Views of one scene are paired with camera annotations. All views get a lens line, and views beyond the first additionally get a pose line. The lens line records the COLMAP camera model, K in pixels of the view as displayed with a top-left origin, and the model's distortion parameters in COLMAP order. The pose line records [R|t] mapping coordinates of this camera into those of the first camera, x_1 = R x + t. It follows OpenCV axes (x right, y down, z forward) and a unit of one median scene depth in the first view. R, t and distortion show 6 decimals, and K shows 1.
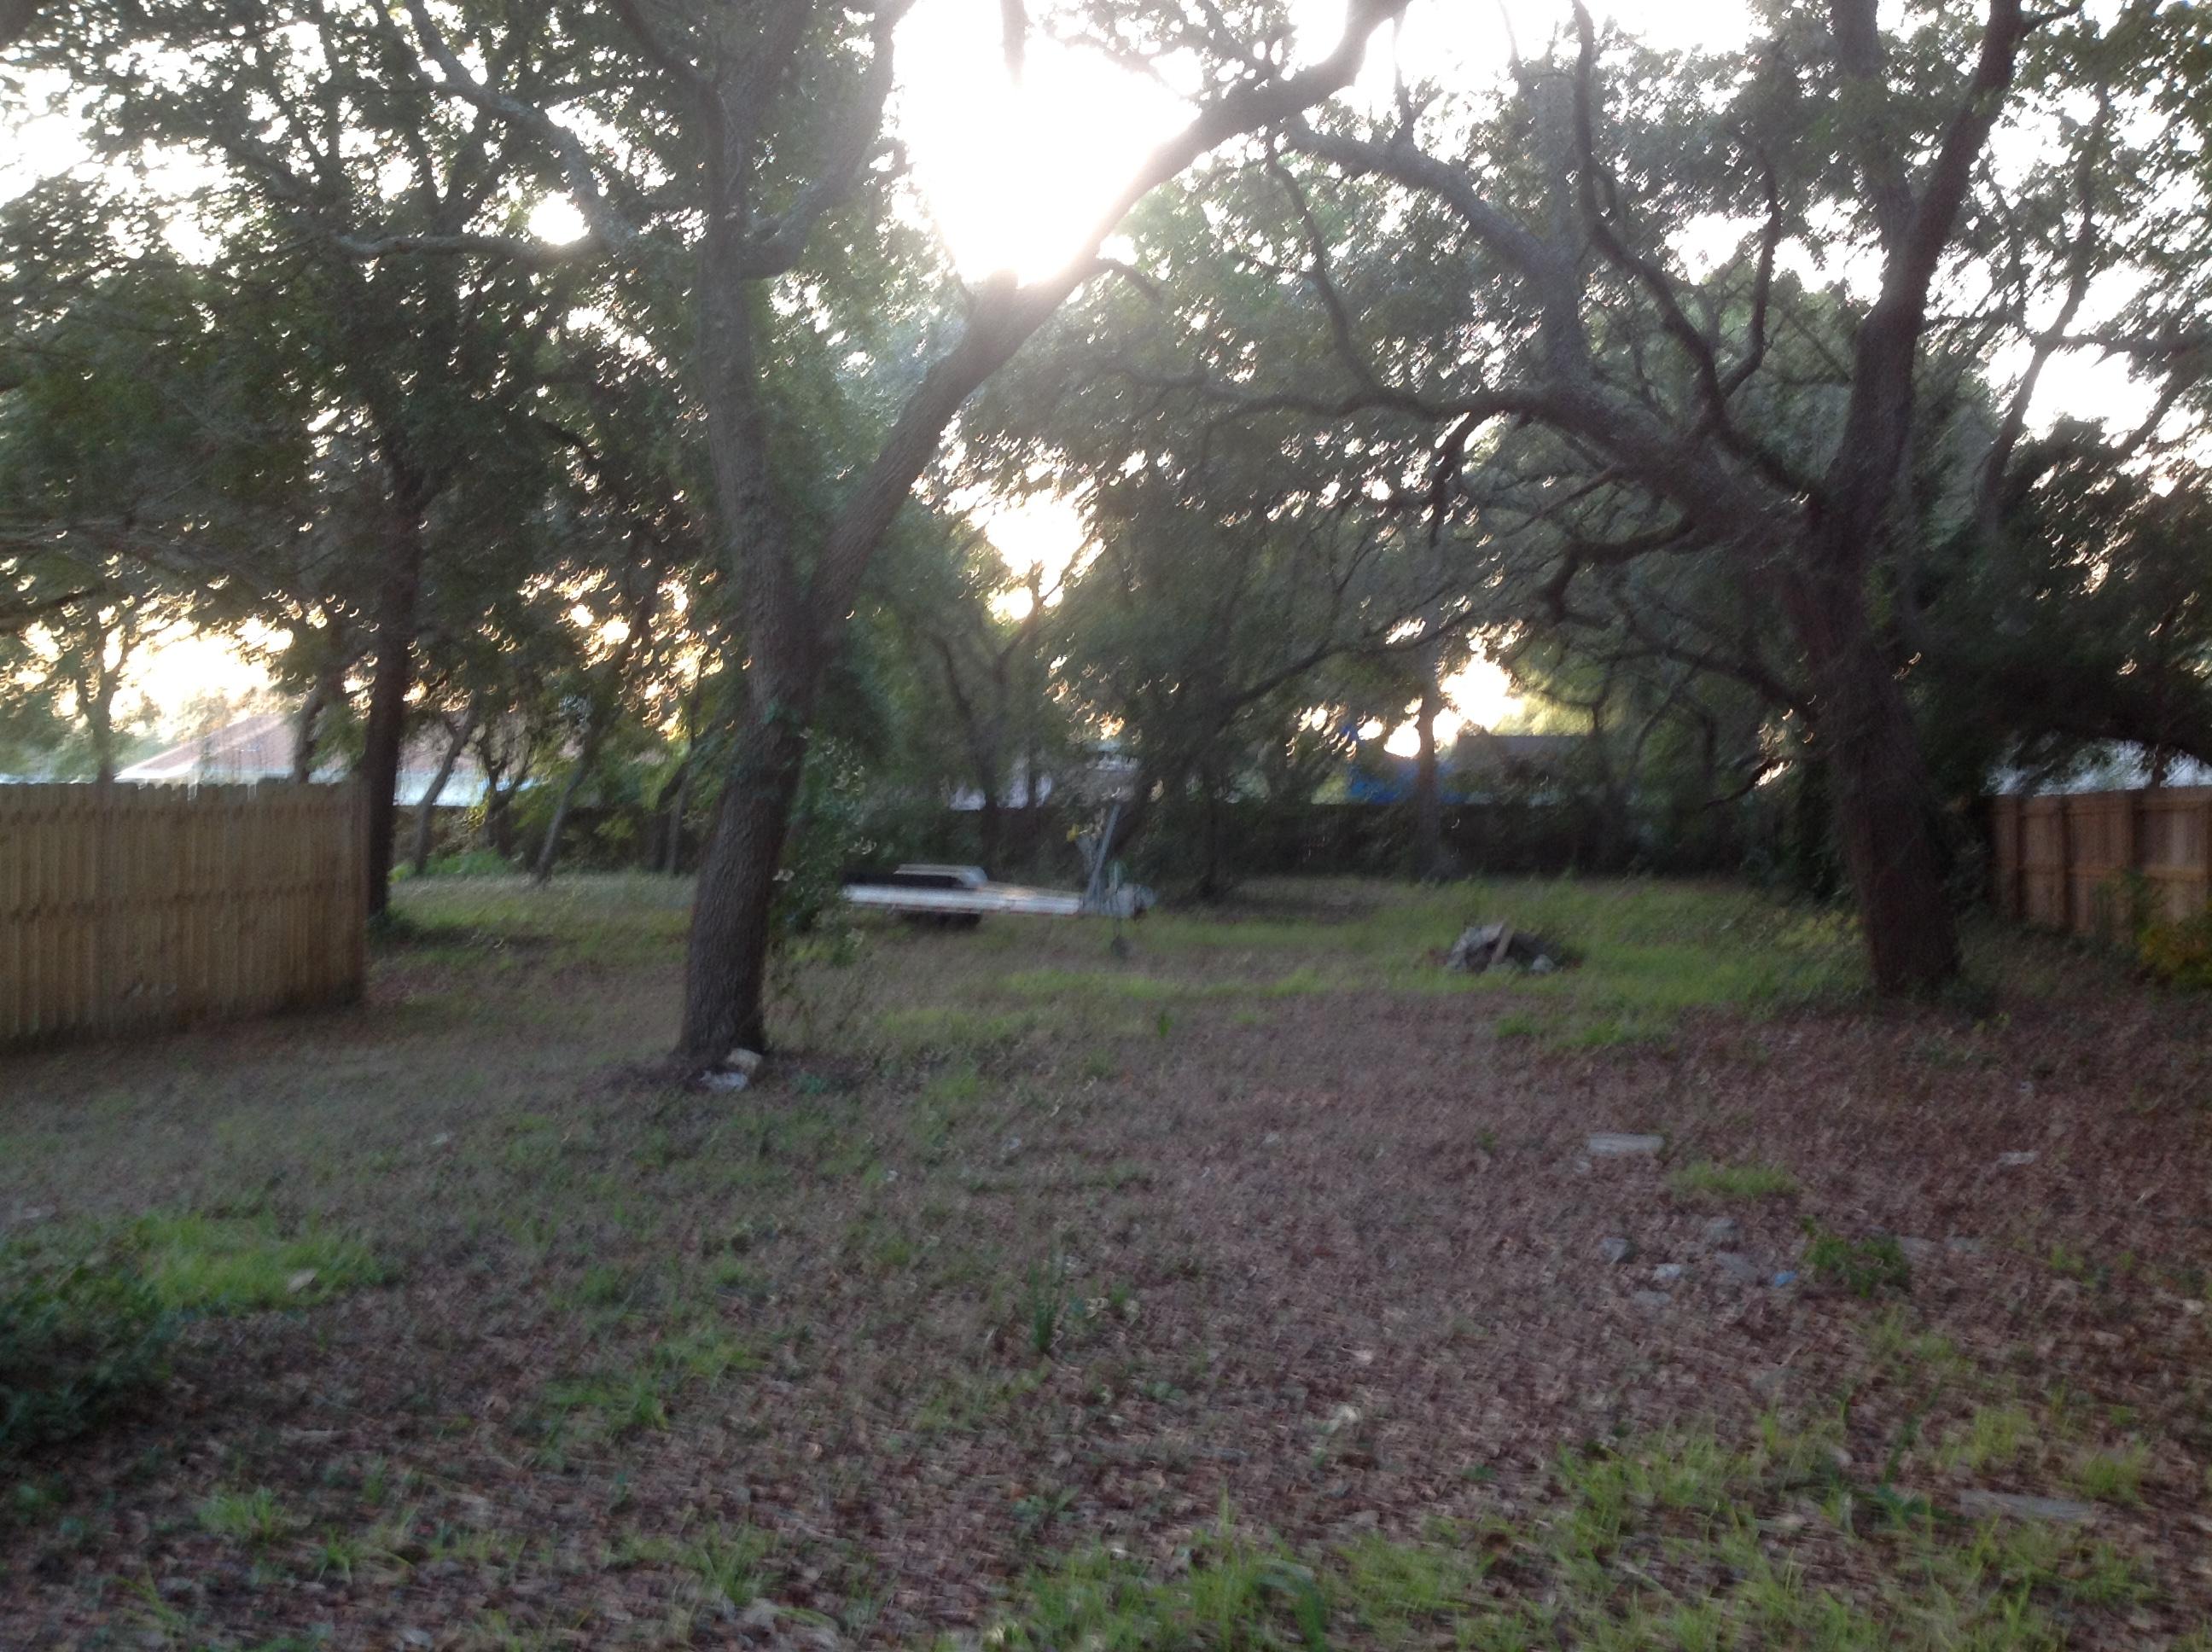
lens RADIAL K [[2181.3, 0, 1105.6], [0, 2181.3, 829.7], [0, 0, 1]] dist [0.009828, 0.000000]
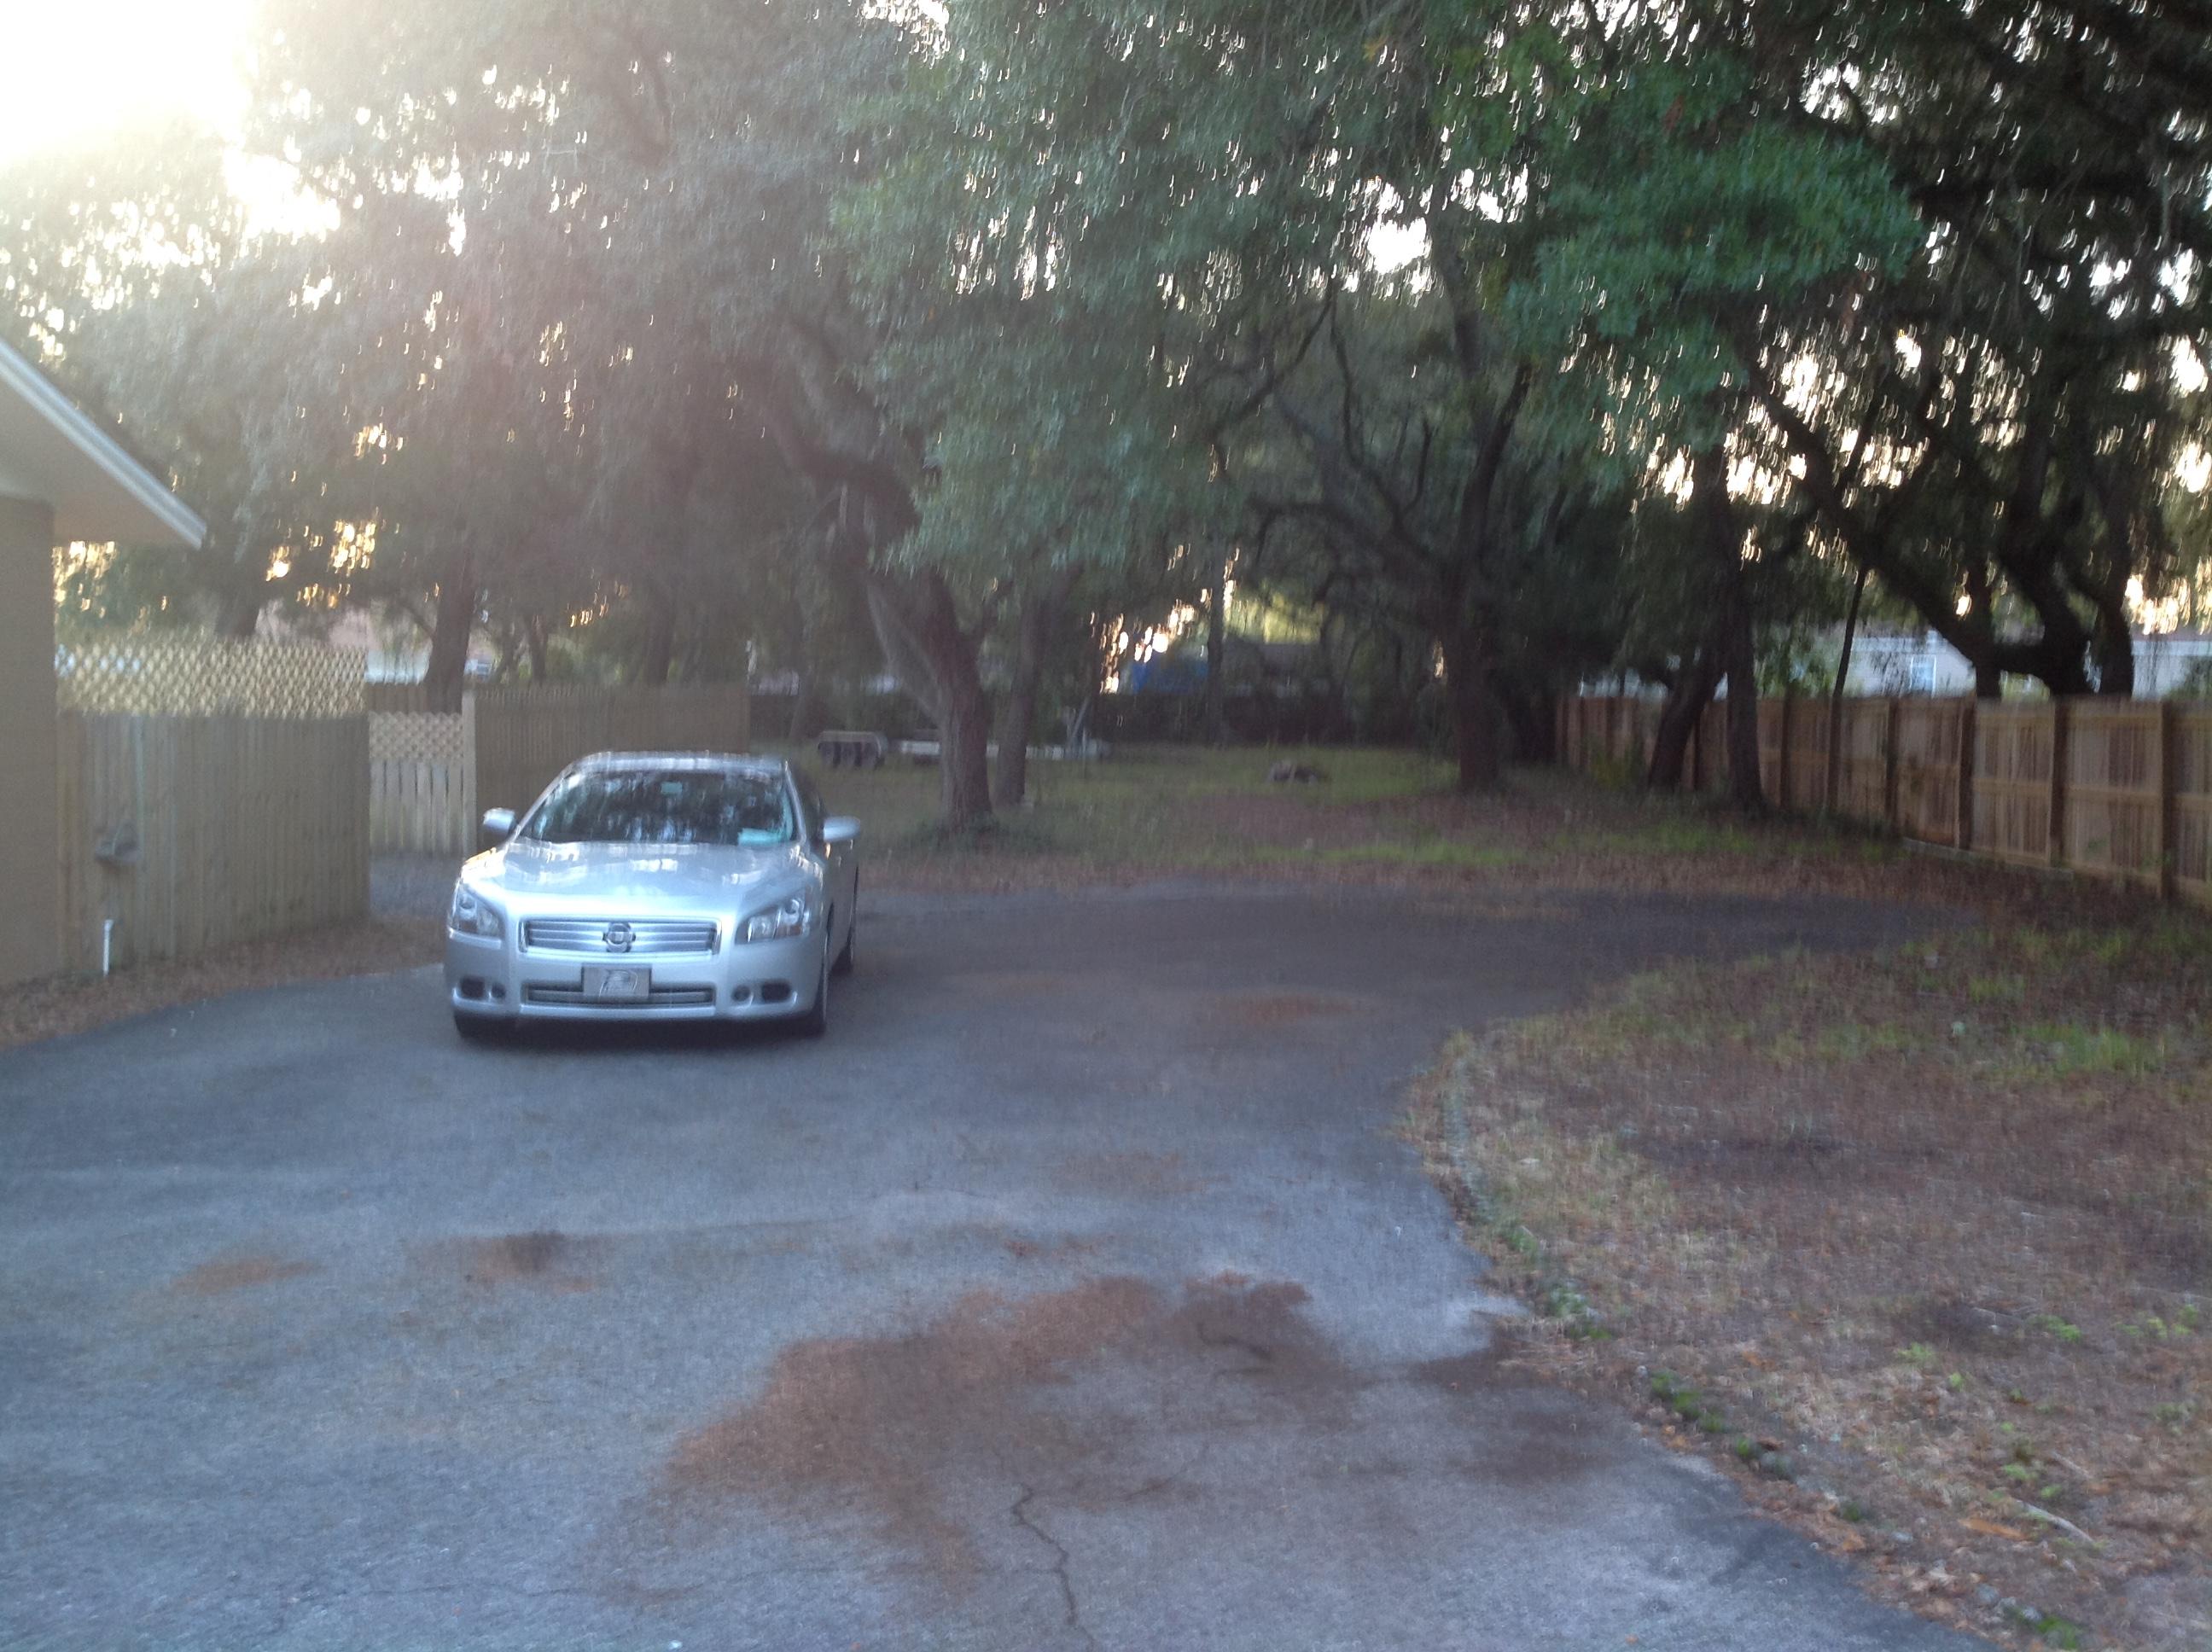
lens RADIAL K [[2181.3, 0, 1097.7], [0, 2181.3, 821.0], [0, 0, 1]] dist [0.009828, 0.000000]
pose [[0.991317, -0.000725, 0.131489, -0.228206], [-0.005985, 0.998700, 0.050625, -0.001847], [-0.131354, -0.050972, 0.990024, -0.847081]]
